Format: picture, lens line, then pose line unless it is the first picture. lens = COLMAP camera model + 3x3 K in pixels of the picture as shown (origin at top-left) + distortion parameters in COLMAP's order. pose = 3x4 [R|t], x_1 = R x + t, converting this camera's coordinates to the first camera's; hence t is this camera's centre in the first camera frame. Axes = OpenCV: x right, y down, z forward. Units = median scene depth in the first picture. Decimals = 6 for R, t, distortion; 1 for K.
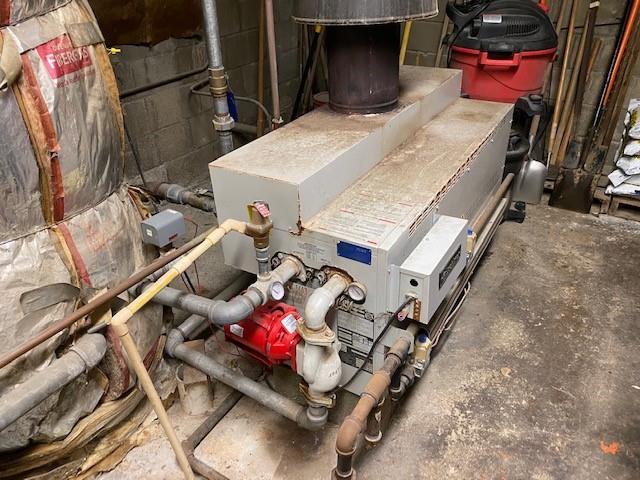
lens RADIAL K [[485.2, 0, 318.8], [0, 485.2, 240.5], [0, 0, 1]] dist [0.037774, -0.047220]
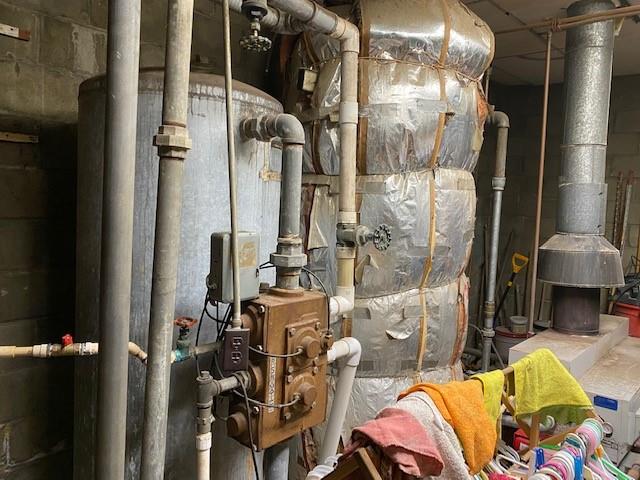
lens RADIAL K [[485.2, 0, 318.6], [0, 485.2, 238.4], [0, 0, 1]] dist [0.037774, -0.047220]
pose [[0.977818, 0.062411, -0.199943, -0.486478], [-0.147806, 0.881965, -0.447540, 0.343454], [0.148411, 0.467165, 0.871625, -0.784306]]
